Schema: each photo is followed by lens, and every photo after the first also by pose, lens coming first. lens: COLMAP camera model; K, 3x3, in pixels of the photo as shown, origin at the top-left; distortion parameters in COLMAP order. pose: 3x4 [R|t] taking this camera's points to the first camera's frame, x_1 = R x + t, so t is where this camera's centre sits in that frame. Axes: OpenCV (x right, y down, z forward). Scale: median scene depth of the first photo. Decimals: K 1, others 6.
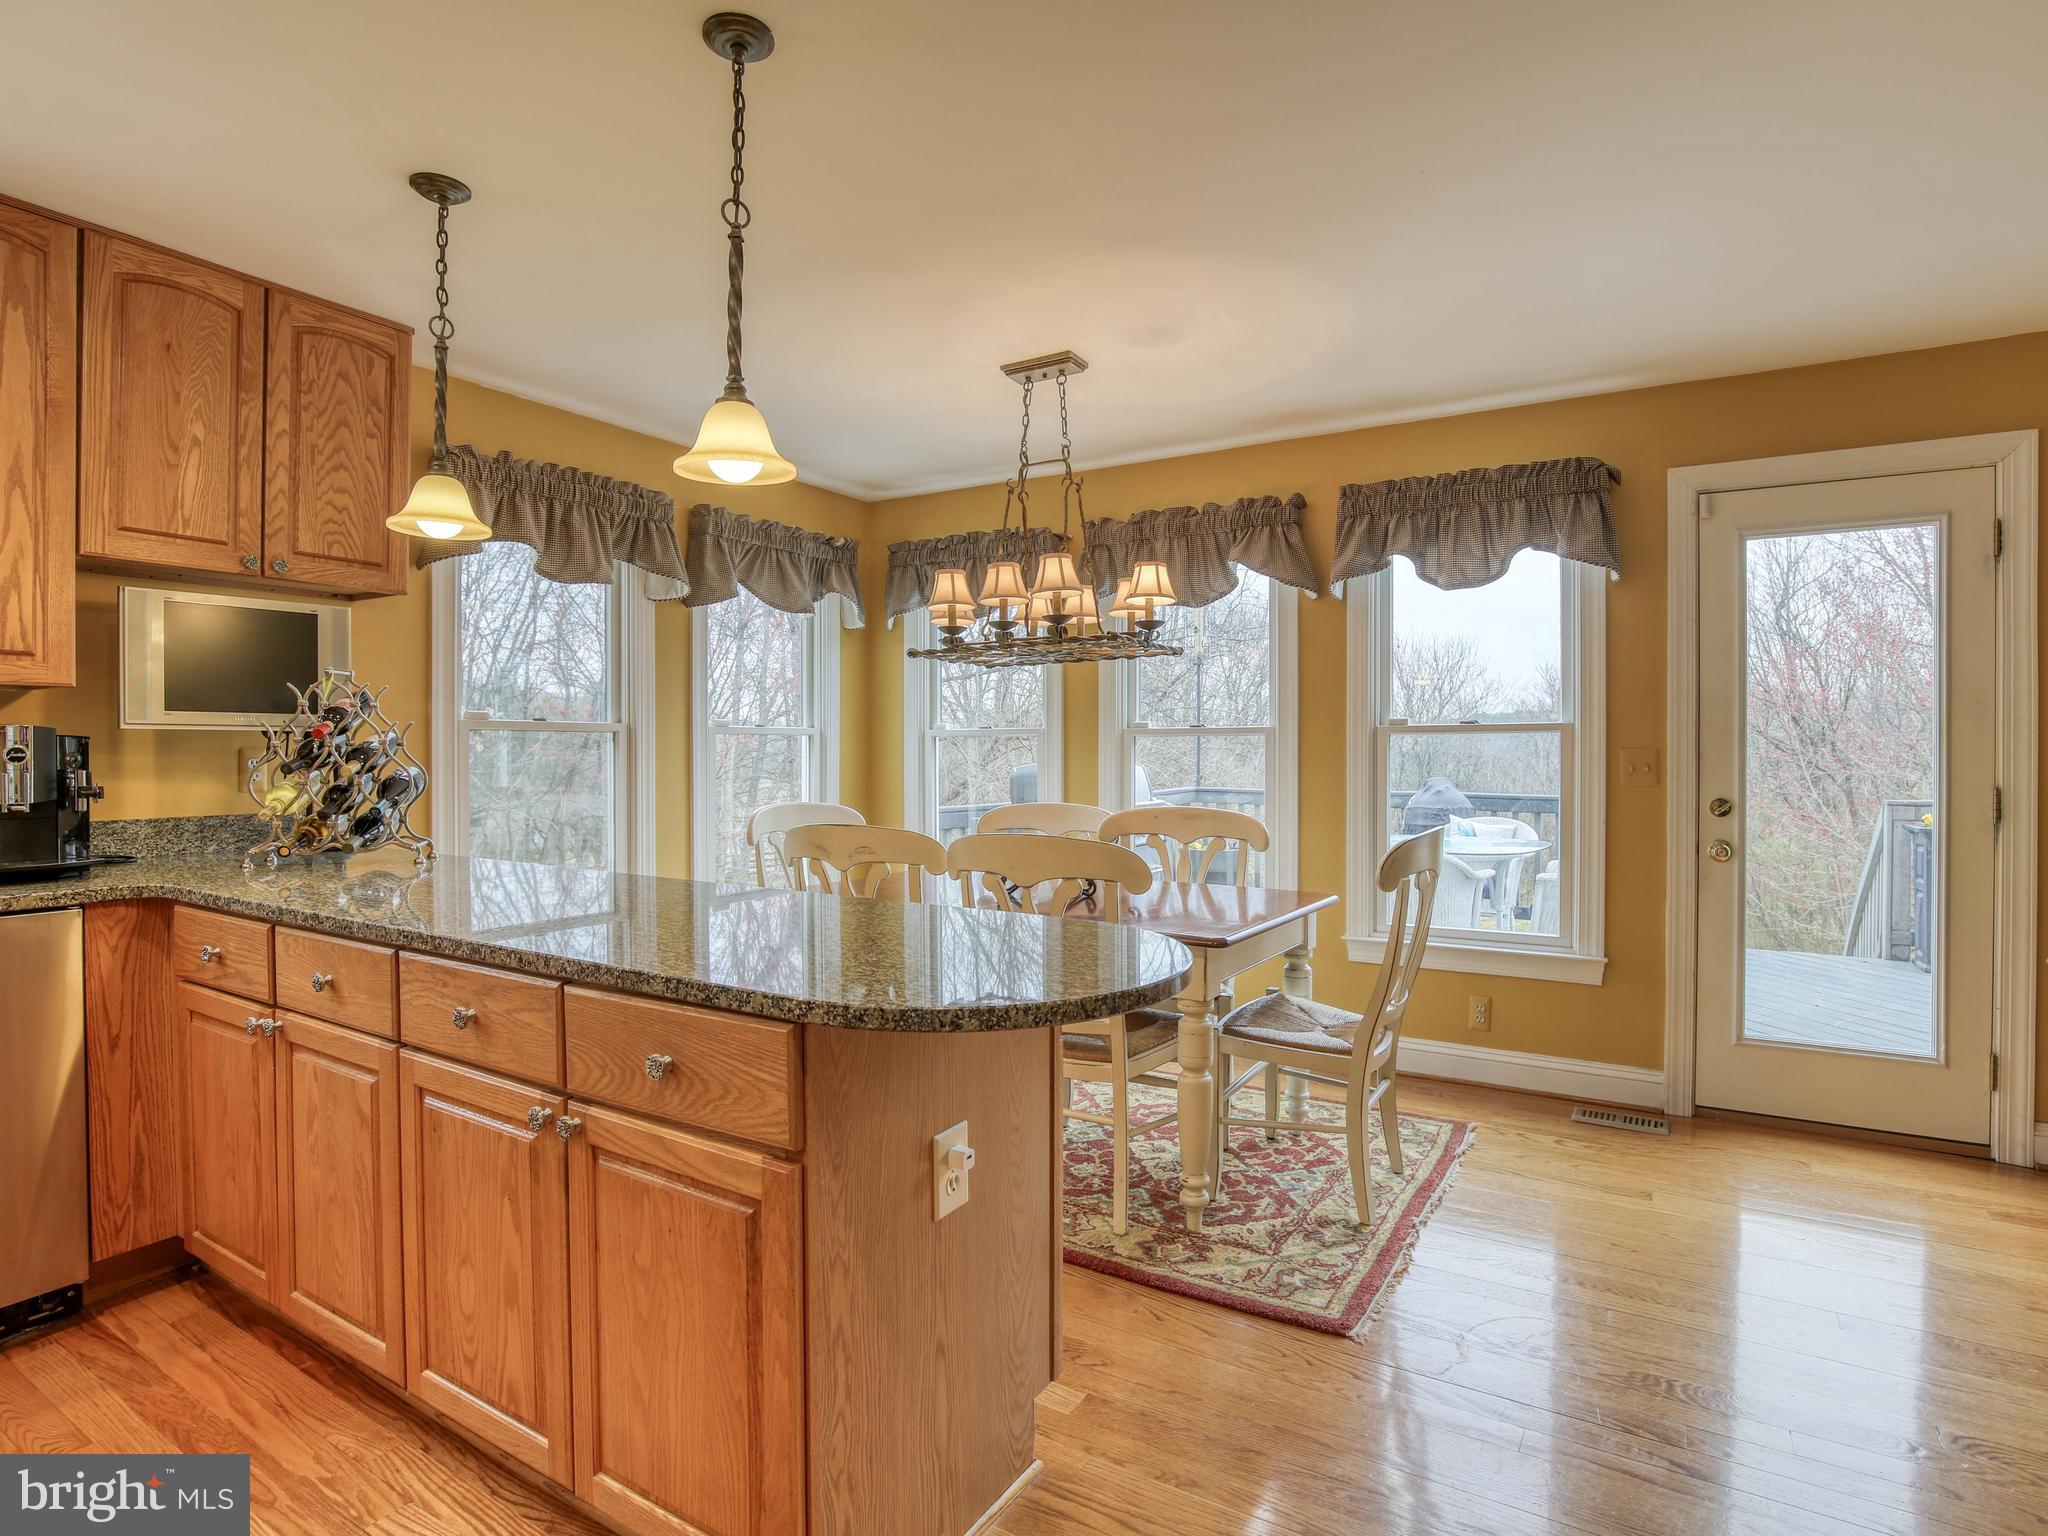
lens RADIAL K [[1059.9, 0, 1039.3], [0, 1059.9, 759.3], [0, 0, 1]] dist [-0.035319, 0.006123]
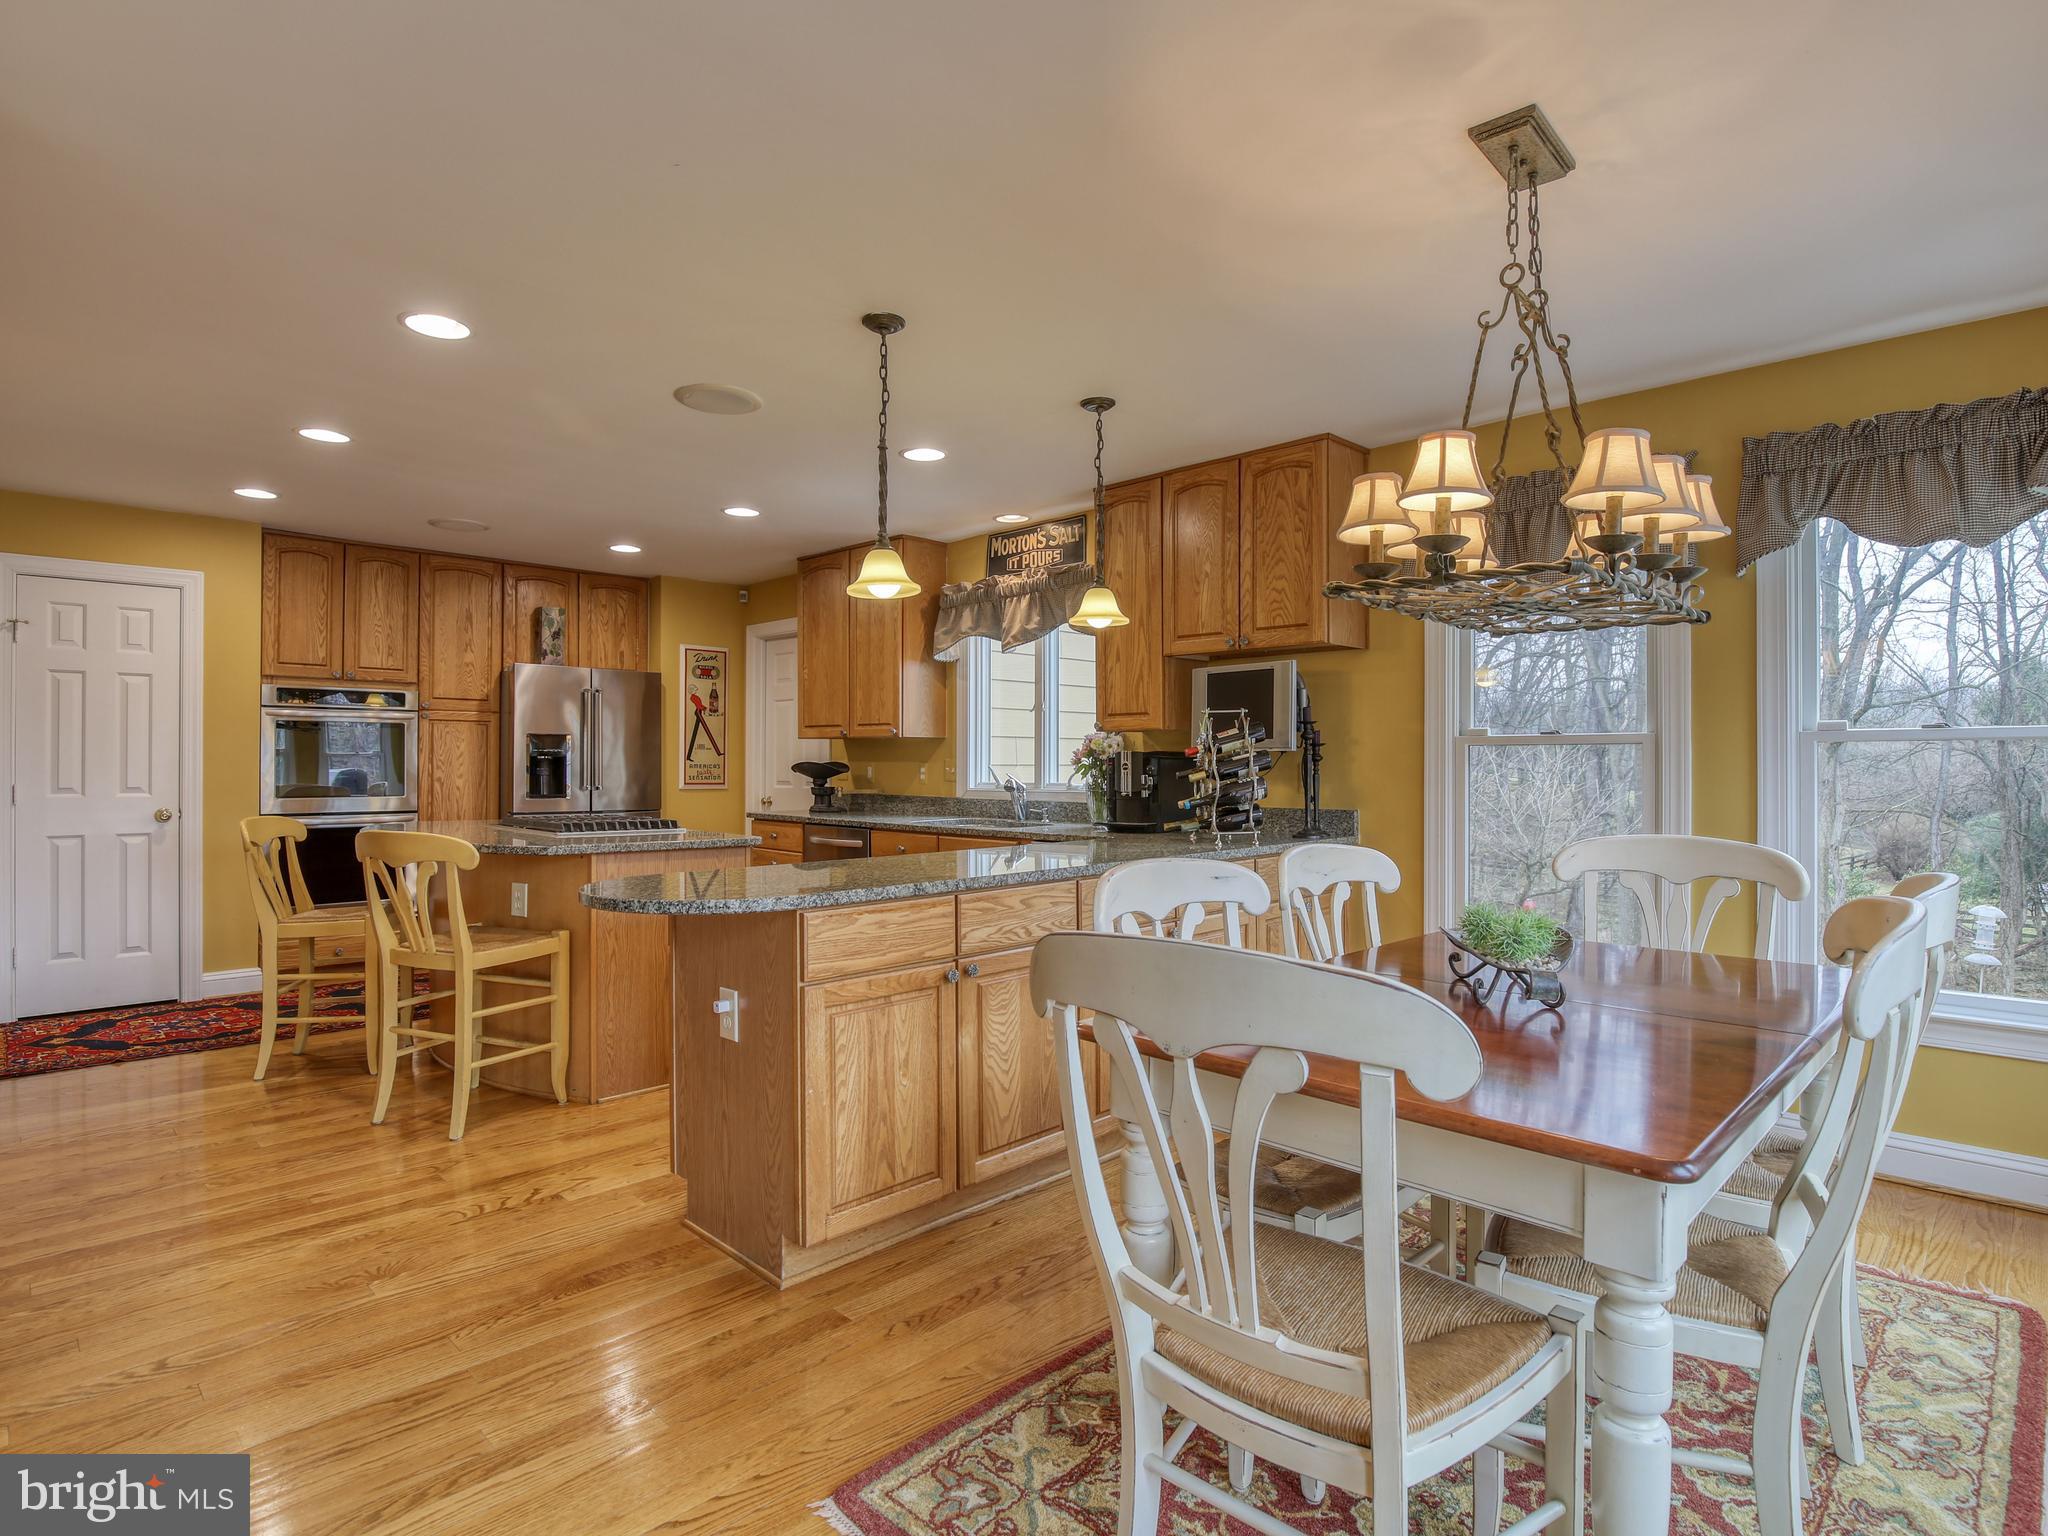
lens RADIAL K [[1064.2, 0, 1035.0], [0, 1064.2, 760.4], [0, 0, 1]] dist [-0.029339, 0.002721]
pose [[-0.226657, -0.005554, -0.973959, 0.651822], [-0.008204, 0.999959, -0.003793, -0.004565], [0.973940, 0.007130, -0.226693, 0.835729]]
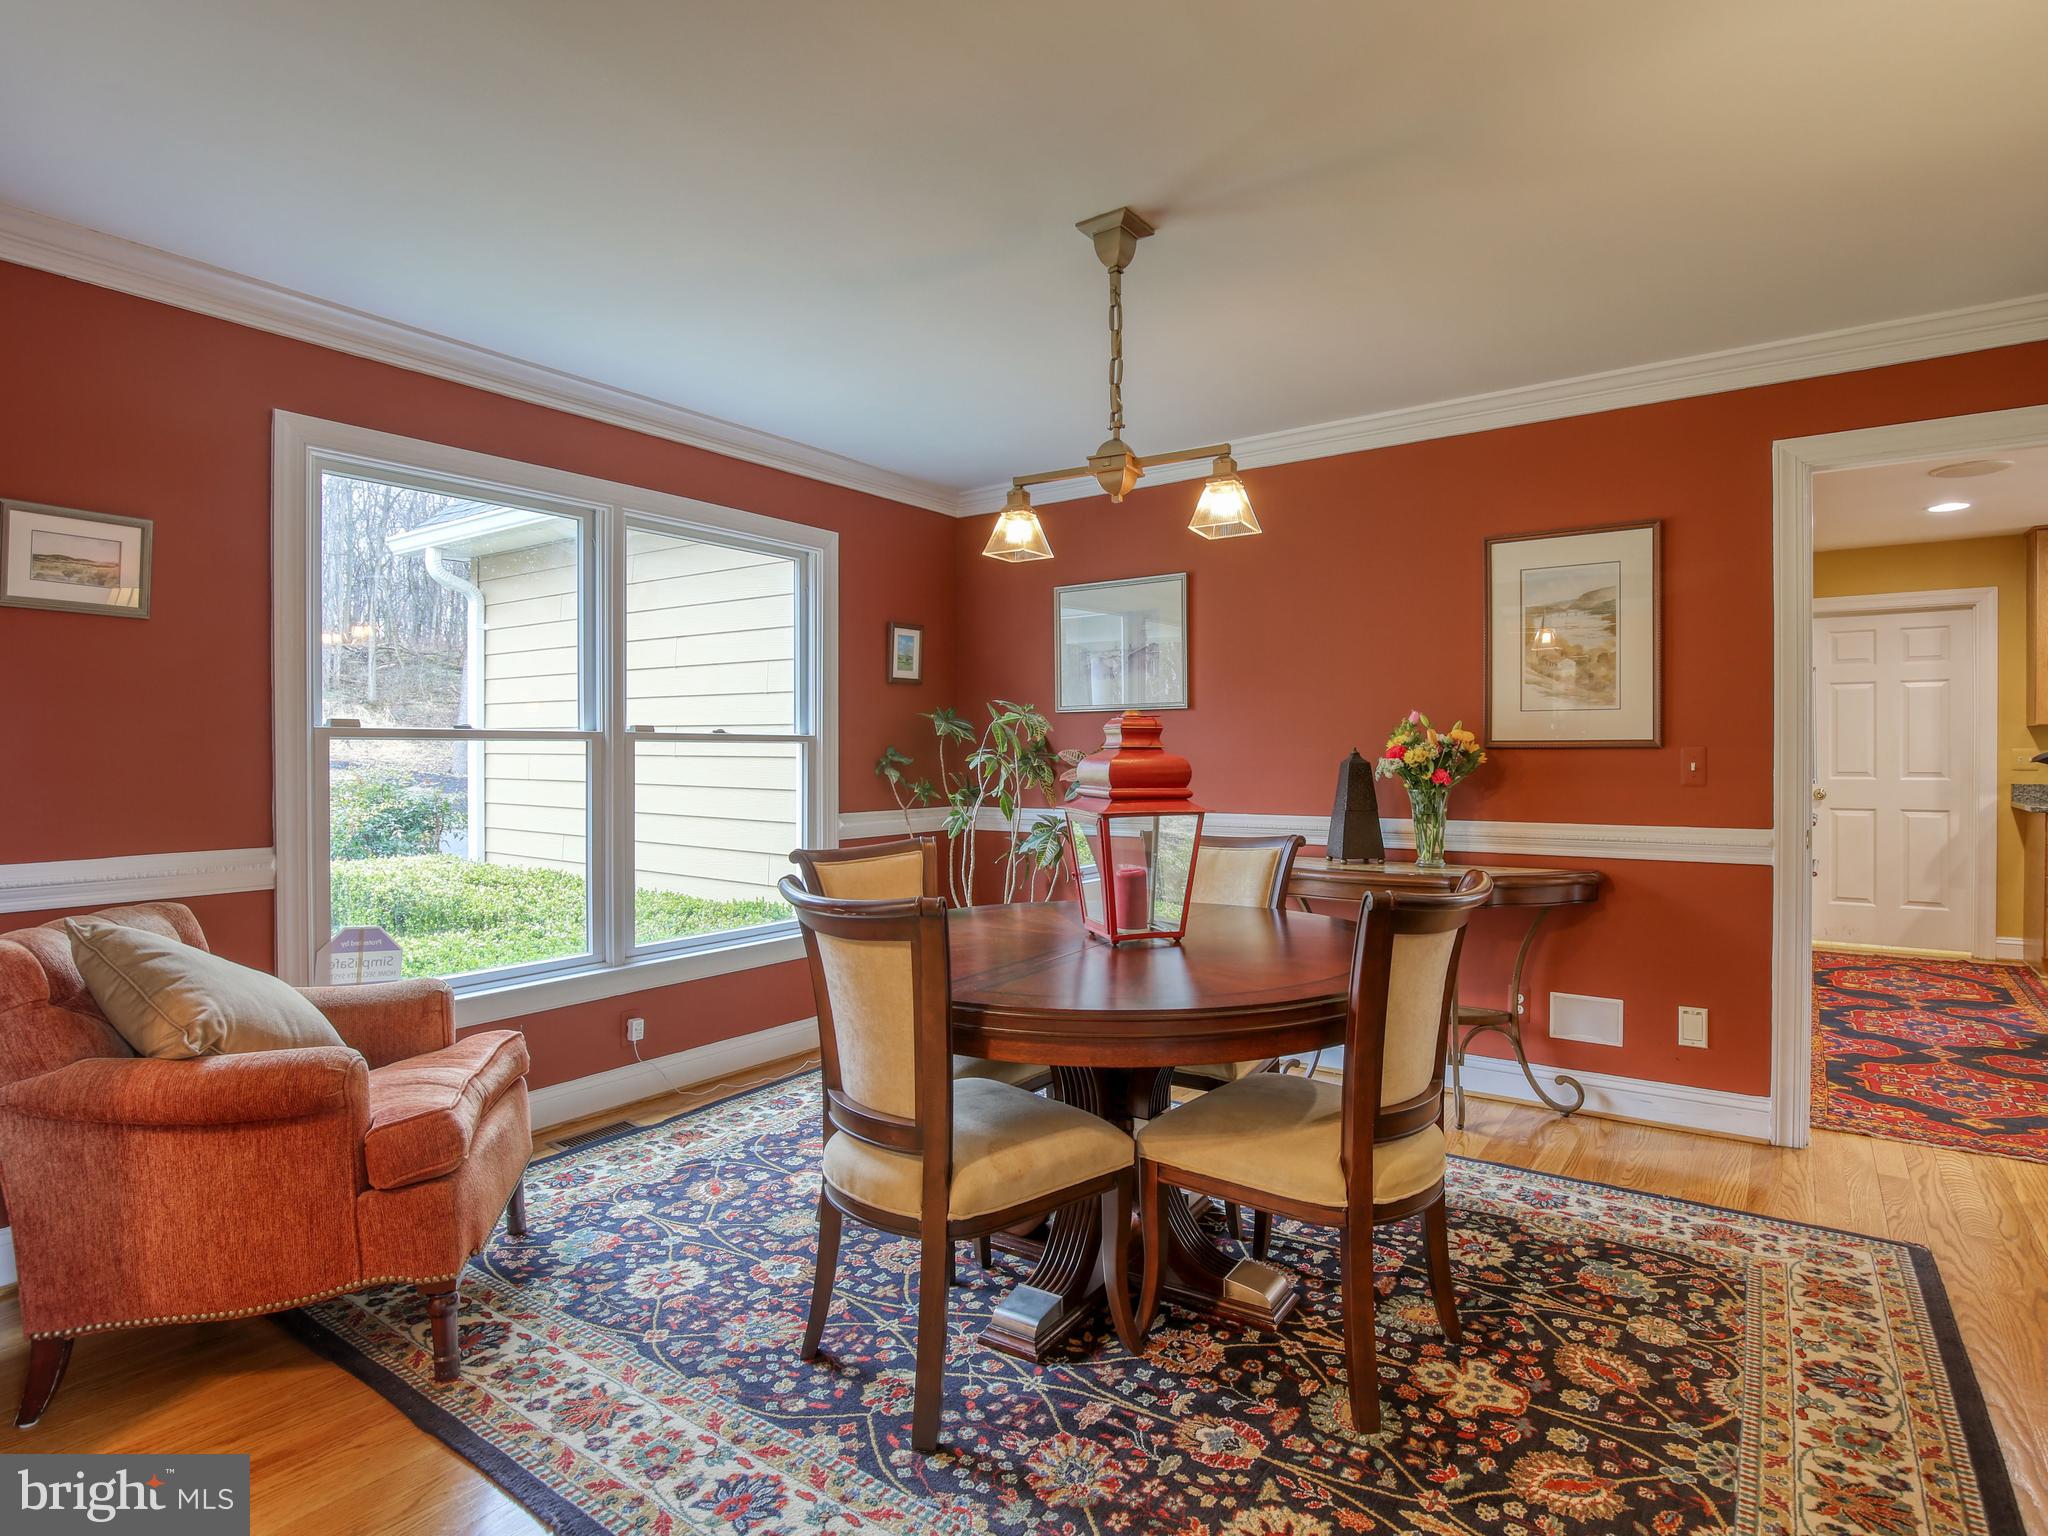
lens RADIAL K [[1064.2, 0, 1035.0], [0, 1064.2, 760.4], [0, 0, 1]] dist [-0.029339, 0.002721]
pose [[-0.072810, 0.003525, -0.997340, 0.702382], [-0.007155, 0.999966, 0.004057, 0.015036], [0.997320, 0.007431, -0.072783, -1.459576]]
